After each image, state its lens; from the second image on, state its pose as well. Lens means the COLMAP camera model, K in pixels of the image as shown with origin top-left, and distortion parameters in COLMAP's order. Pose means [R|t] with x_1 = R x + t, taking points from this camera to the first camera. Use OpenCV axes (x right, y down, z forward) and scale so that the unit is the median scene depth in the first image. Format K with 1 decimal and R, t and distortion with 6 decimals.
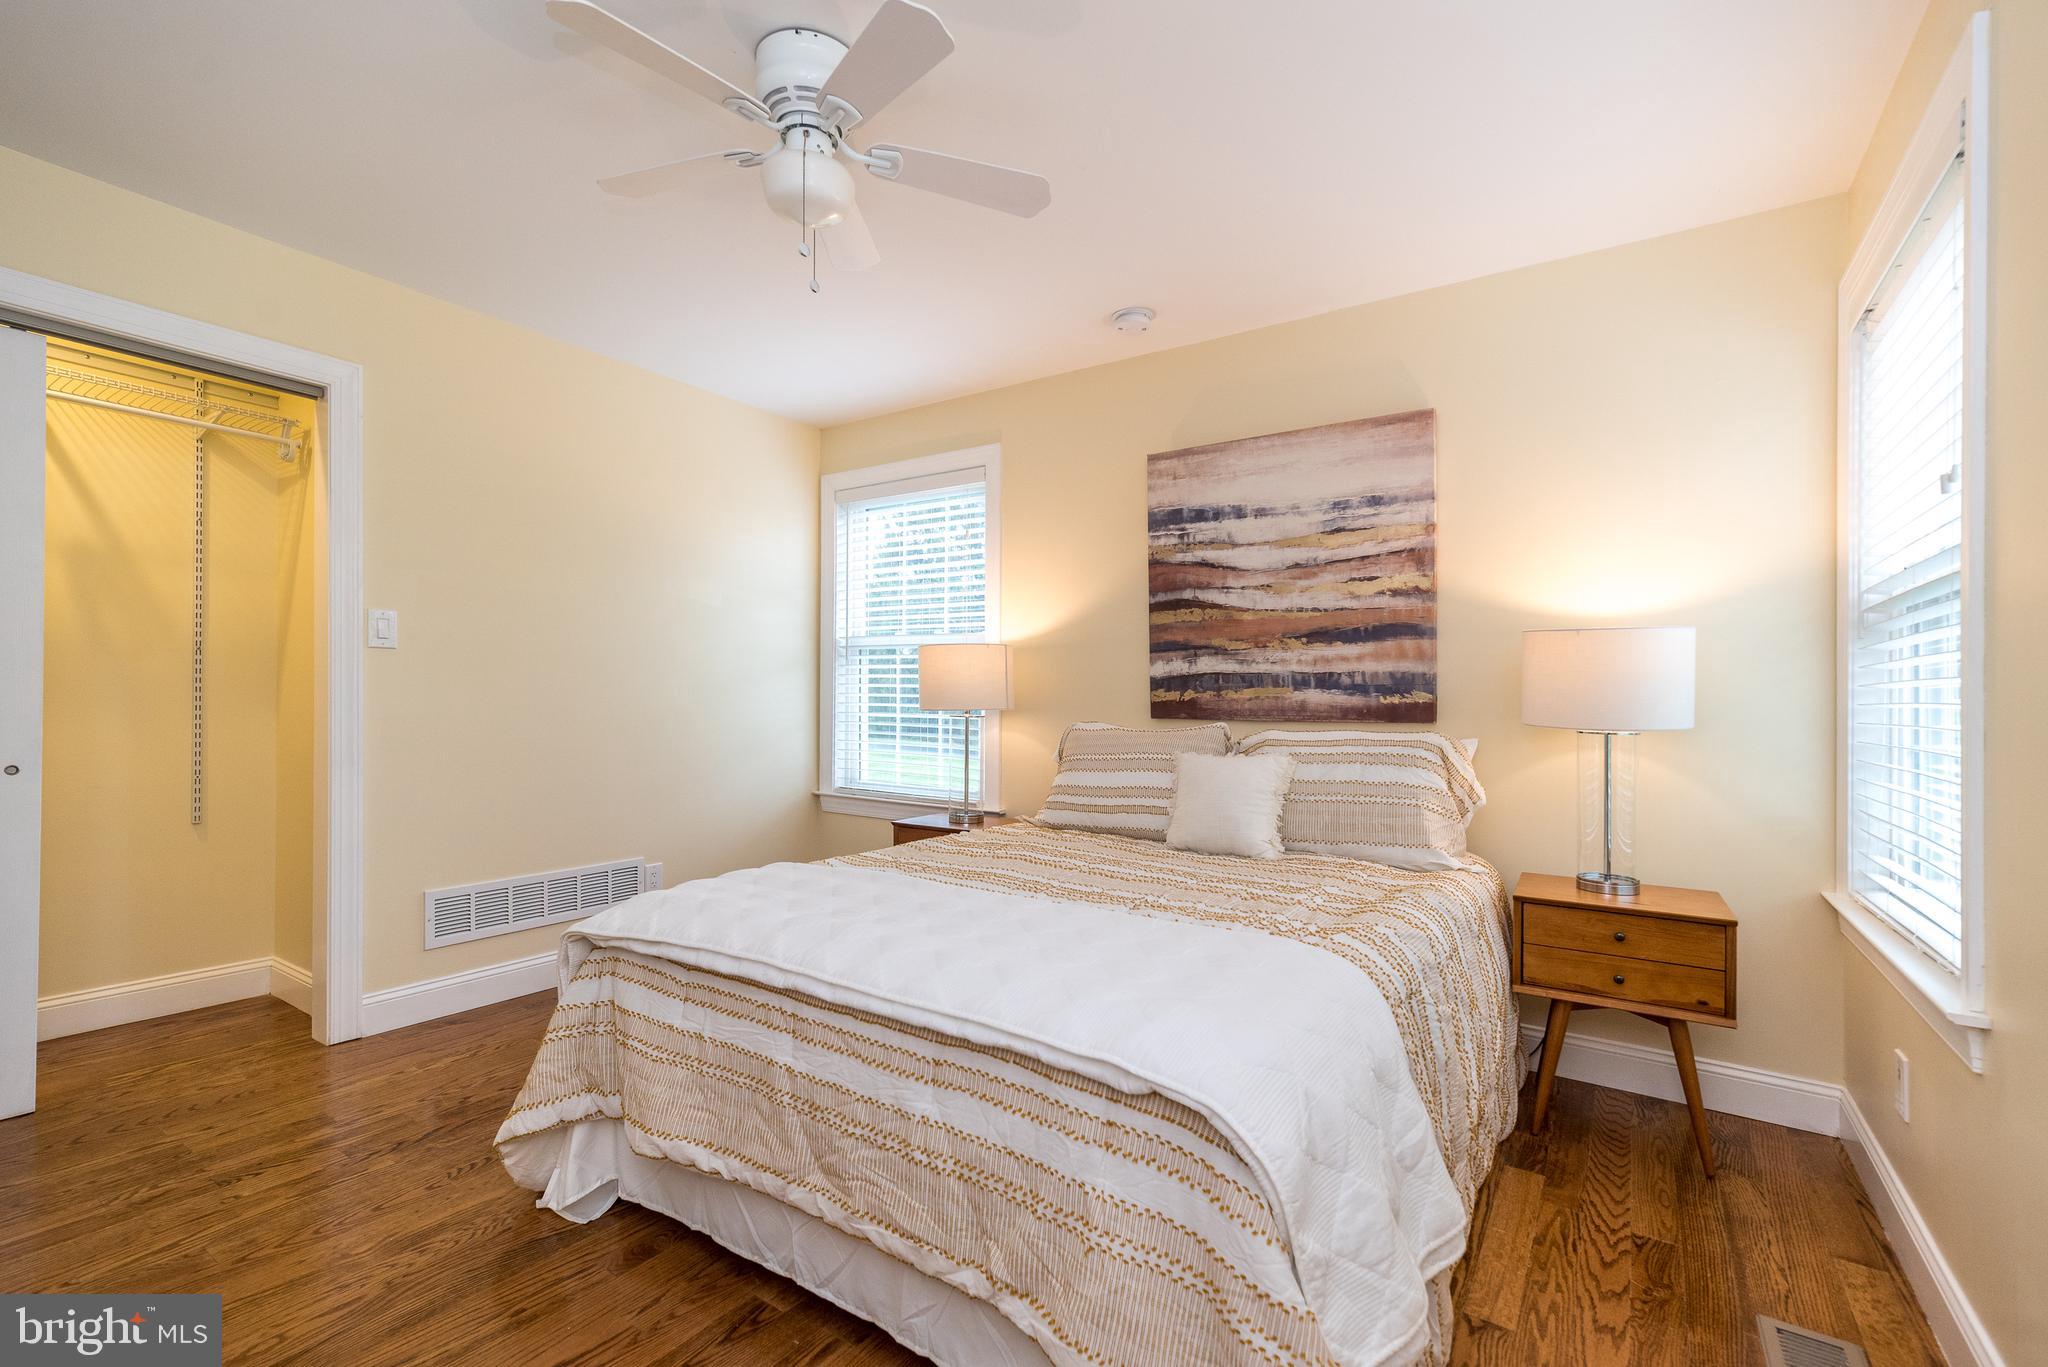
lens RADIAL K [[904.5, 0, 1014.1], [0, 904.5, 701.0], [0, 0, 1]] dist [0.007422, 0.000377]
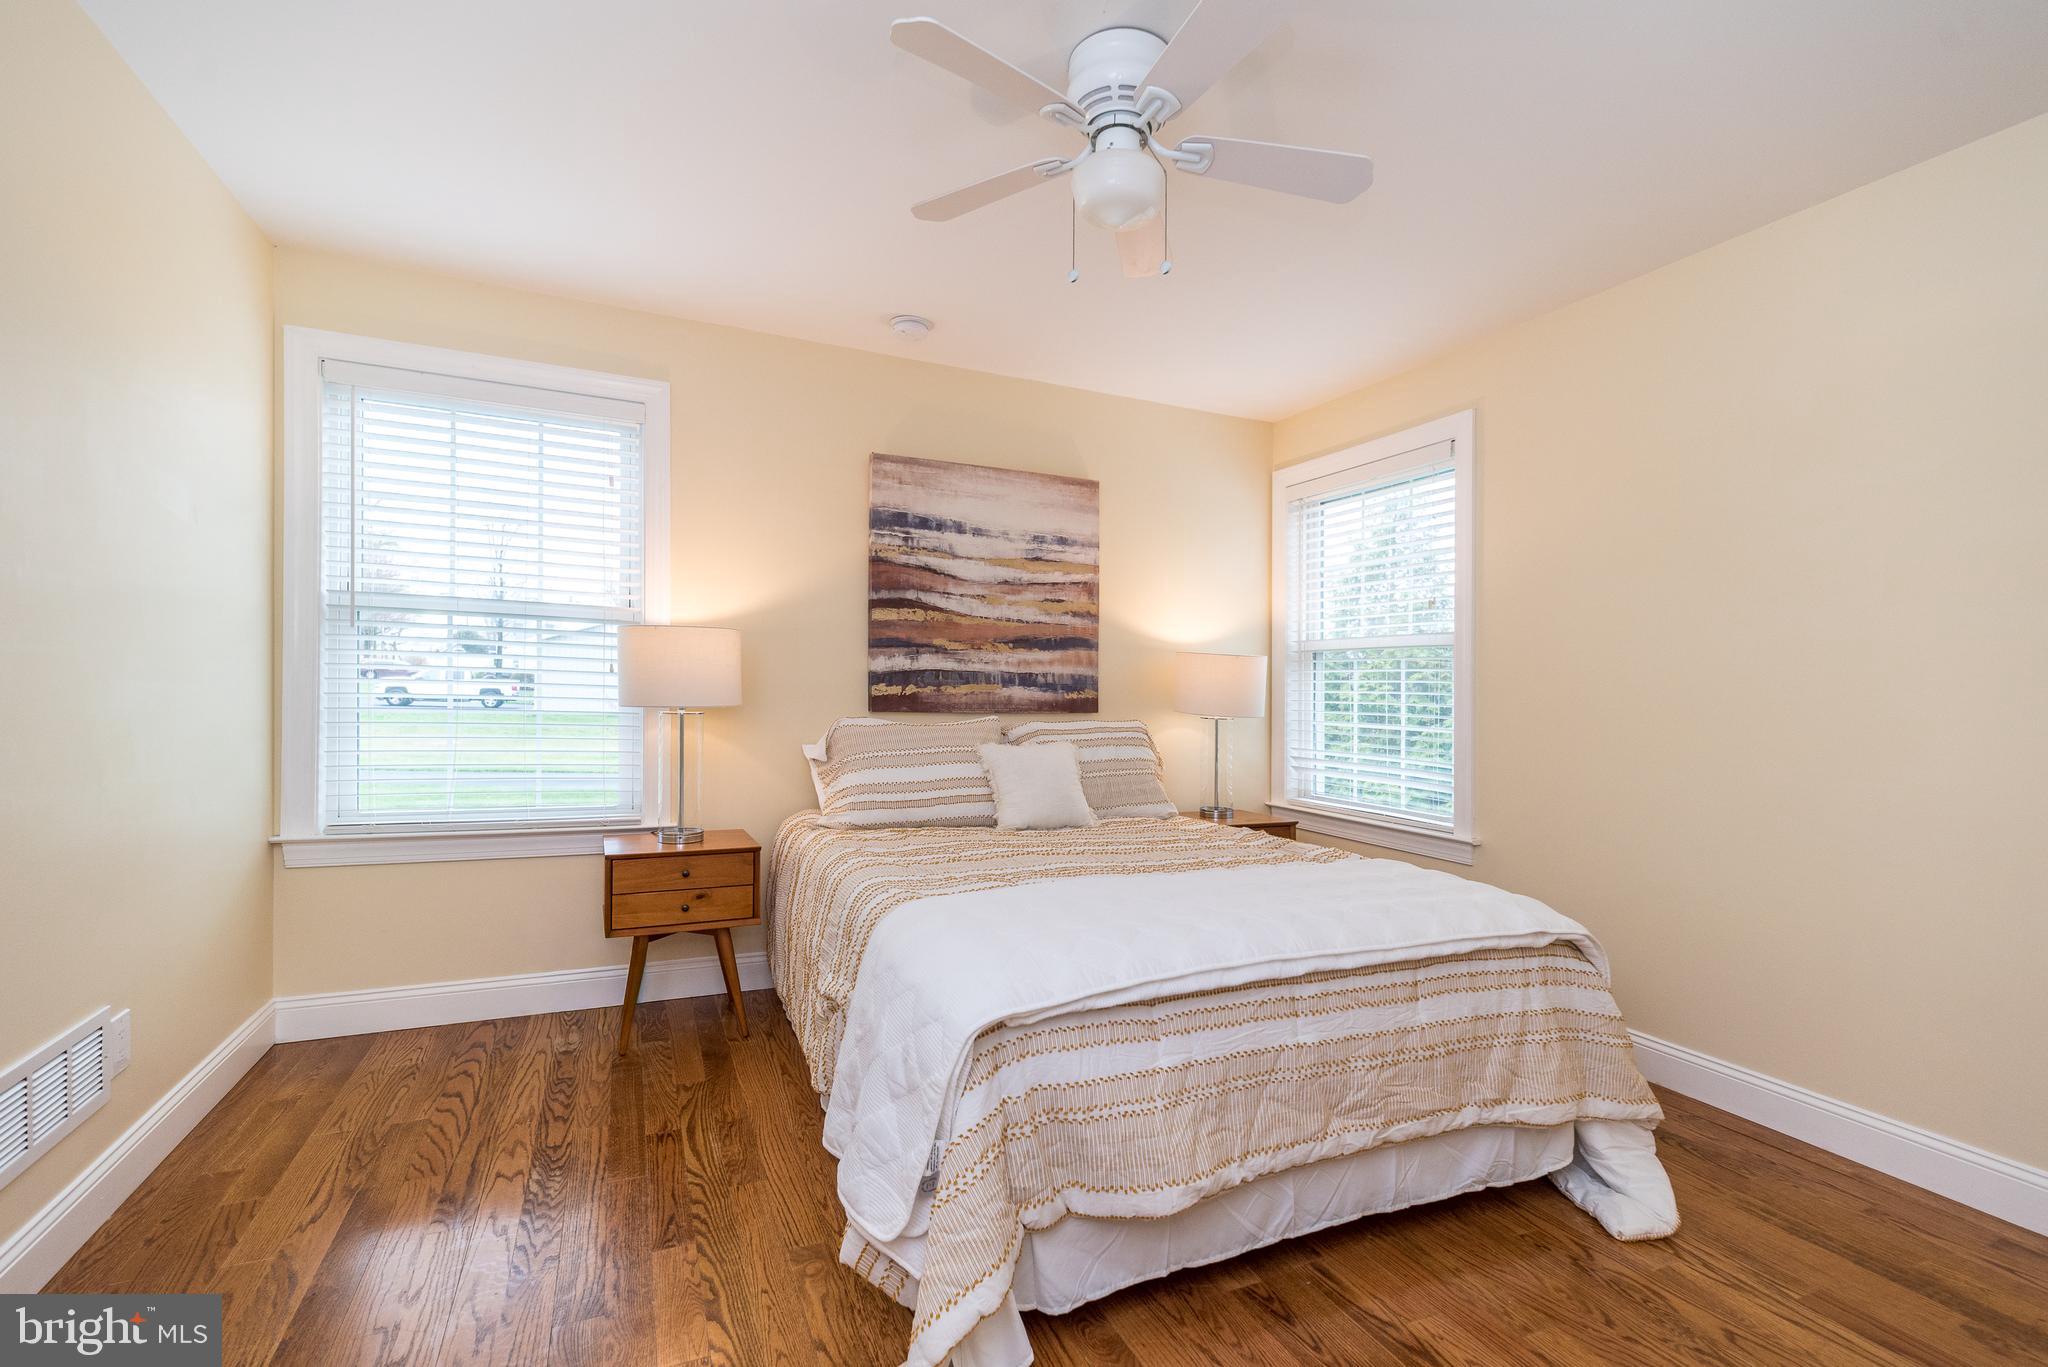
lens RADIAL K [[904.5, 0, 1021.0], [0, 904.5, 681.5], [0, 0, 1]] dist [0.007422, 0.000377]
pose [[0.522114, 0.008358, 0.852835, -0.701623], [-0.014310, 0.999897, -0.001039, -0.018484], [-0.852756, -0.011661, 0.522179, 0.362972]]
